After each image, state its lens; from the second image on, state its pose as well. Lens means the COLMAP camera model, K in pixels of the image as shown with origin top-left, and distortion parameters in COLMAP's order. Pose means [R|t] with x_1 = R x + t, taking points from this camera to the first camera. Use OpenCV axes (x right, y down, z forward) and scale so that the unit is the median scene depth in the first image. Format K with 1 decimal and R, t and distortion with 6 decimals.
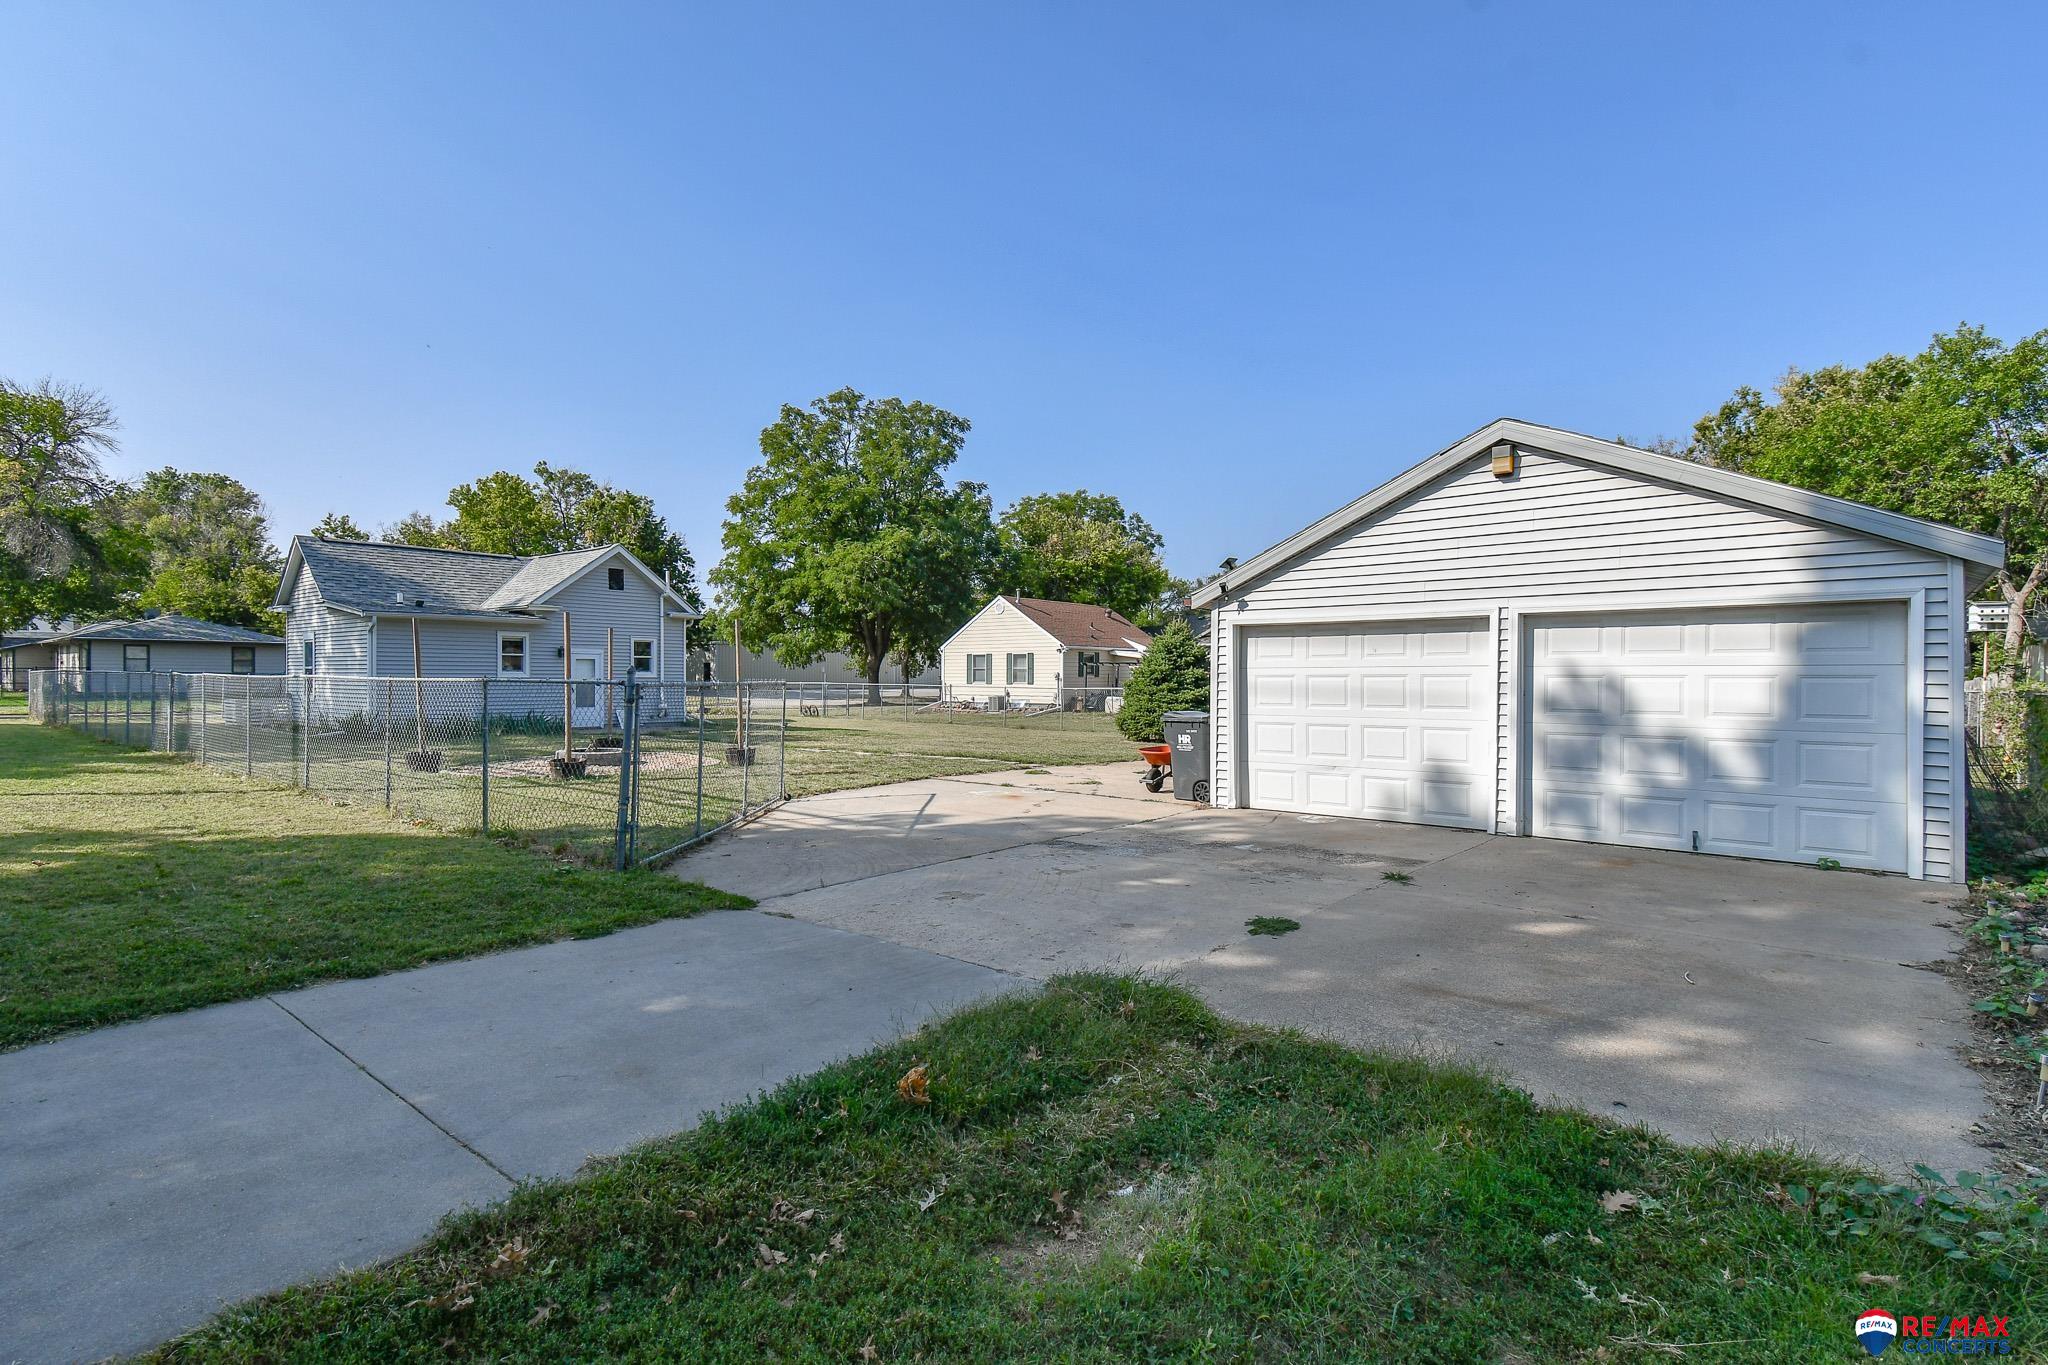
lens RADIAL K [[942.2, 0, 1024.0], [0, 942.2, 682.5], [0, 0, 1]] dist [0.023856, 0.000029]
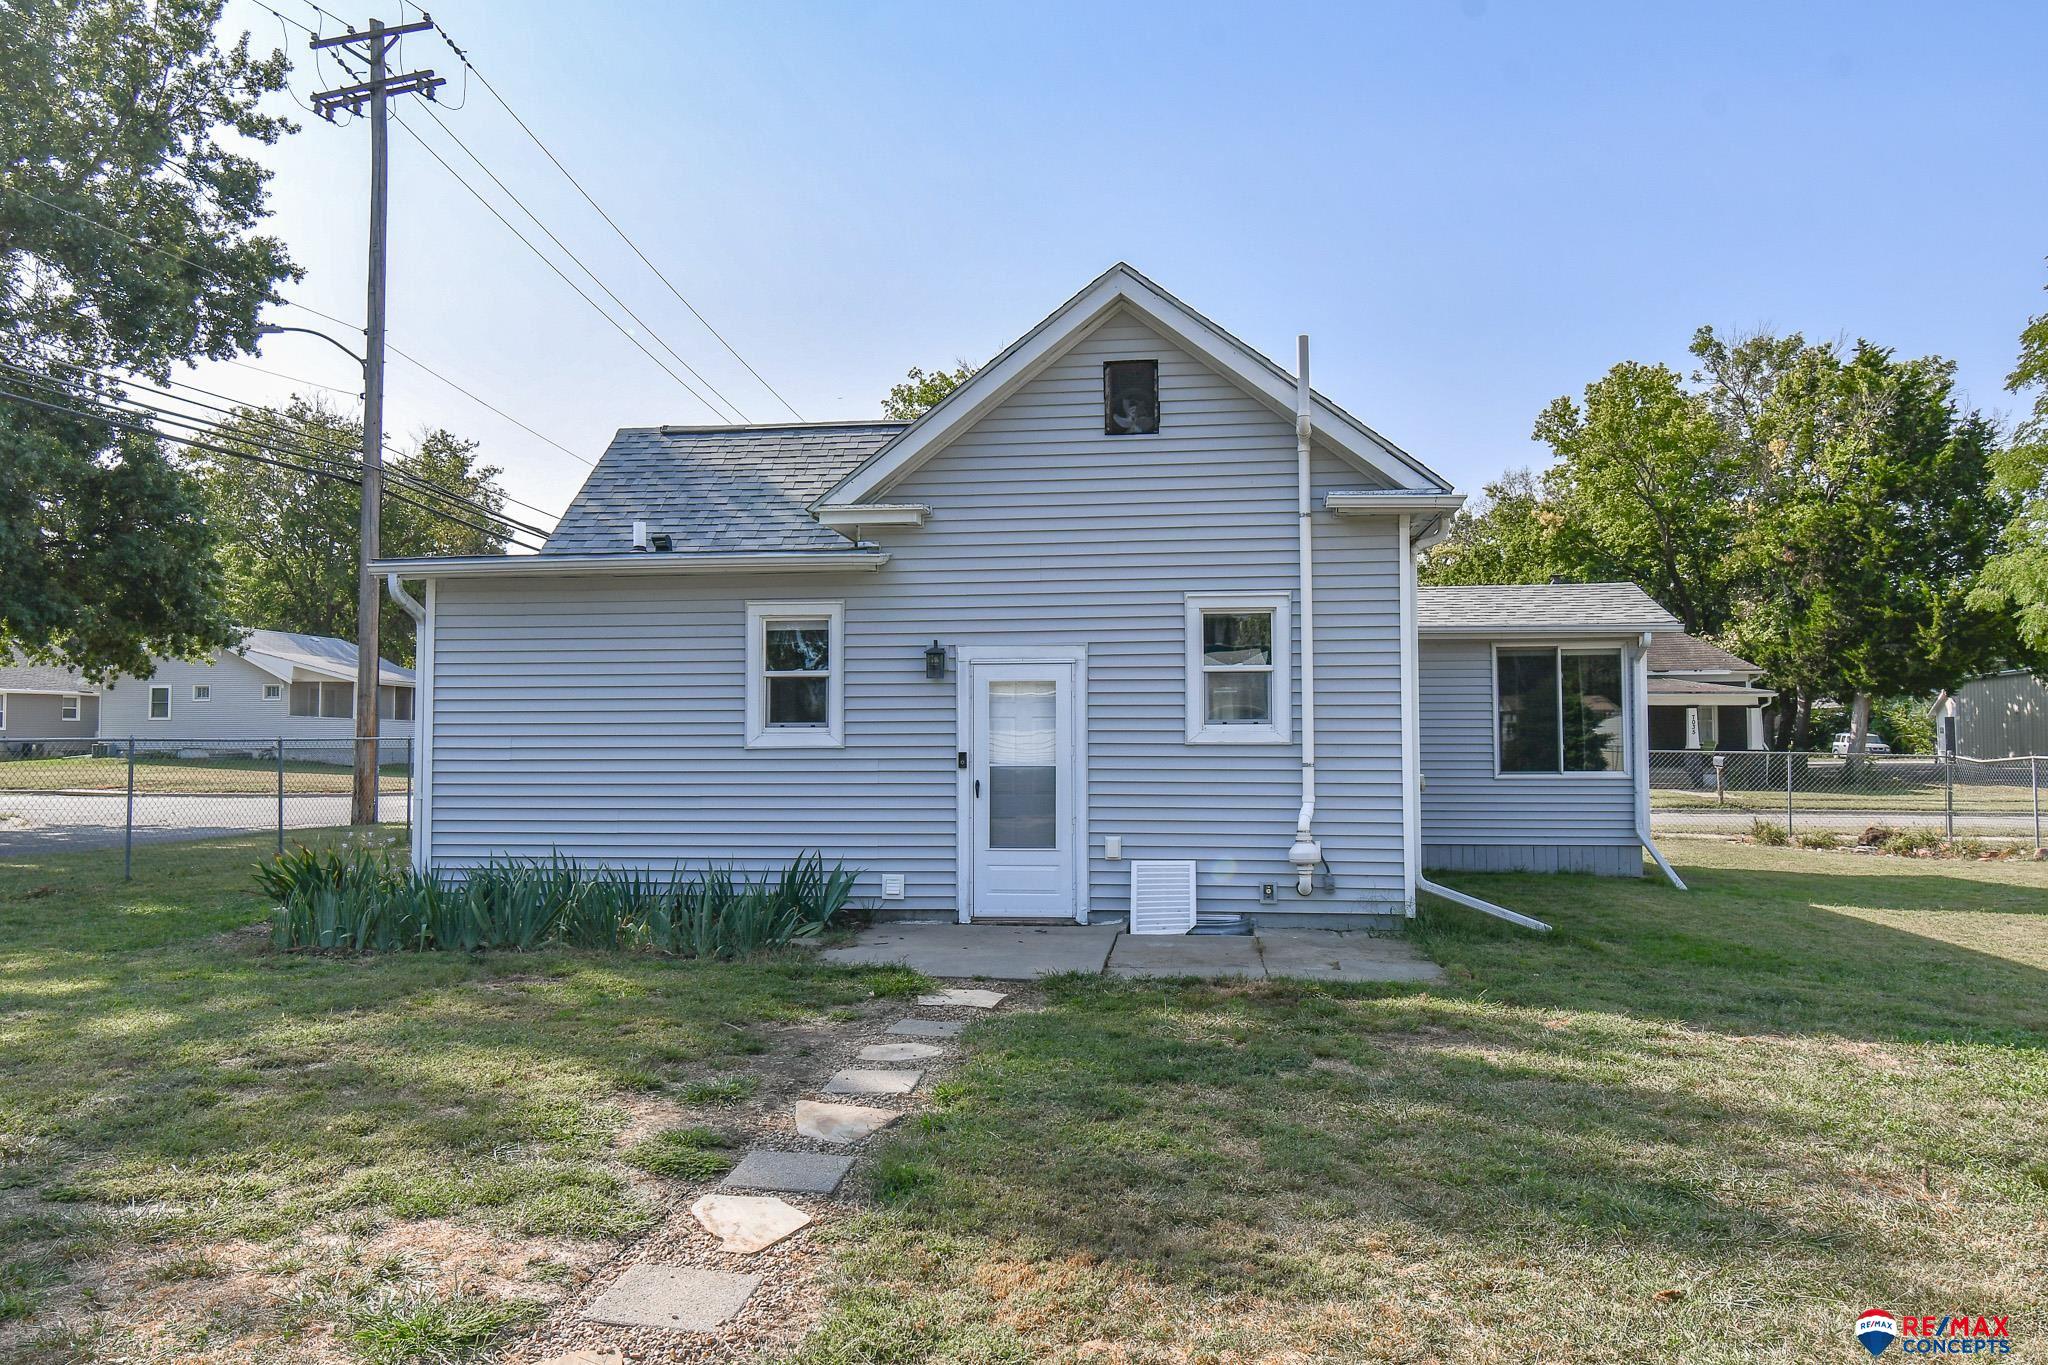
lens RADIAL K [[1476.9, 0, 1024.0], [0, 1476.9, 682.5], [0, 0, 1]] dist [0.000843, 0.003068]
pose [[0.524456, -0.045286, -0.850232, -0.036913], [0.003212, 0.998683, -0.051212, -0.000696], [0.851431, 0.024127, 0.523911, 0.361083]]
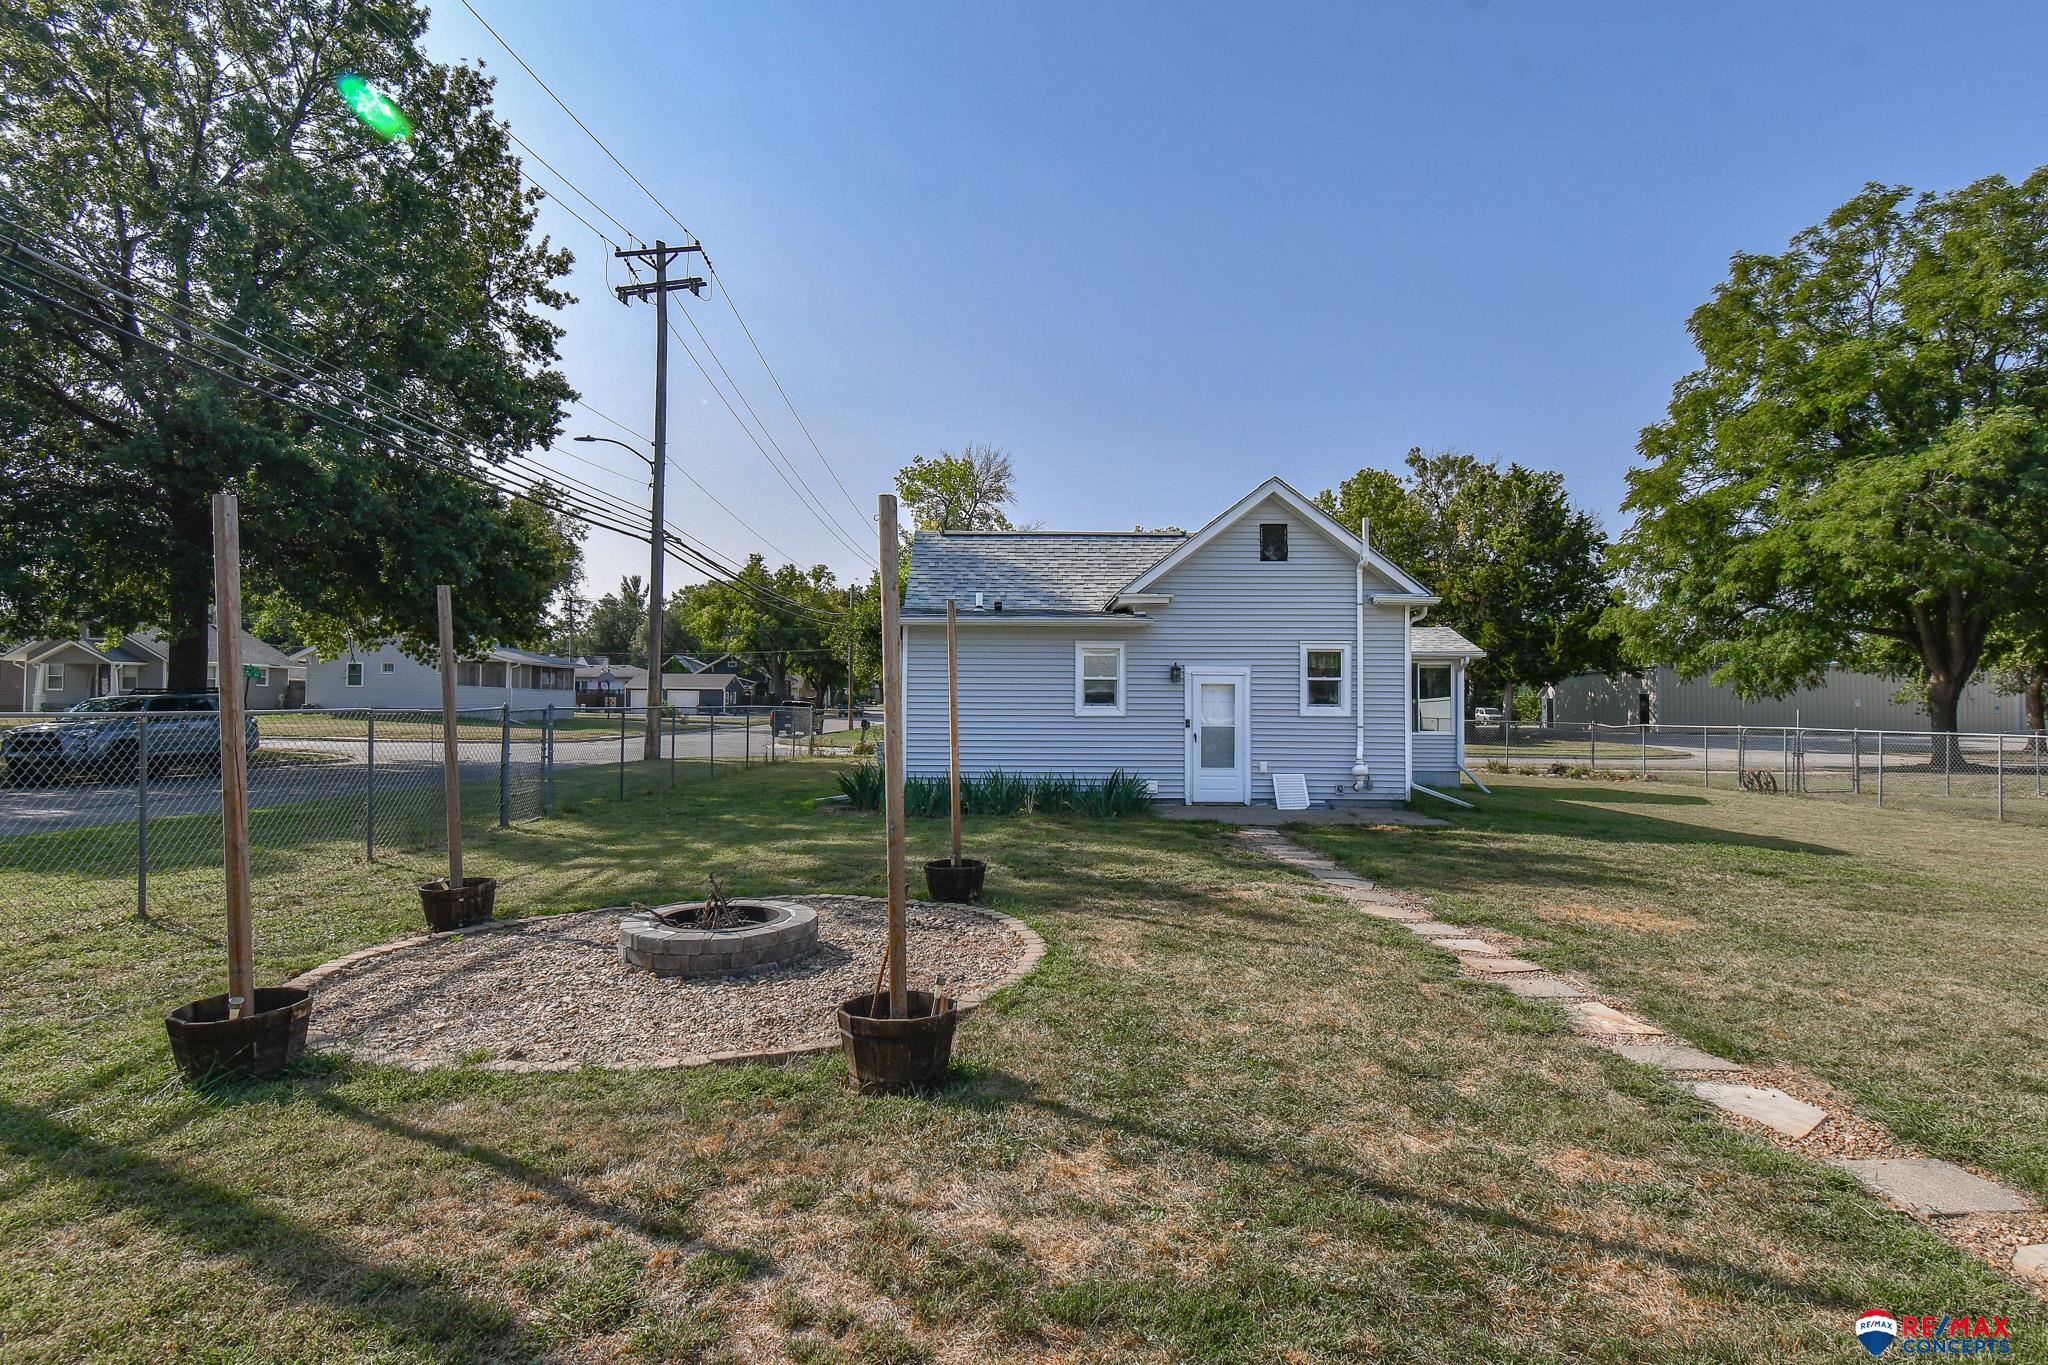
lens RADIAL K [[1072.0, 0, 1024.0], [0, 1072.0, 682.5], [0, 0, 1]] dist [0.011134, -0.001498]
pose [[0.626839, -0.023786, -0.778785, -0.013452], [-0.005194, 0.999384, -0.034704, -0.001218], [0.779131, 0.025799, 0.626330, 0.235818]]
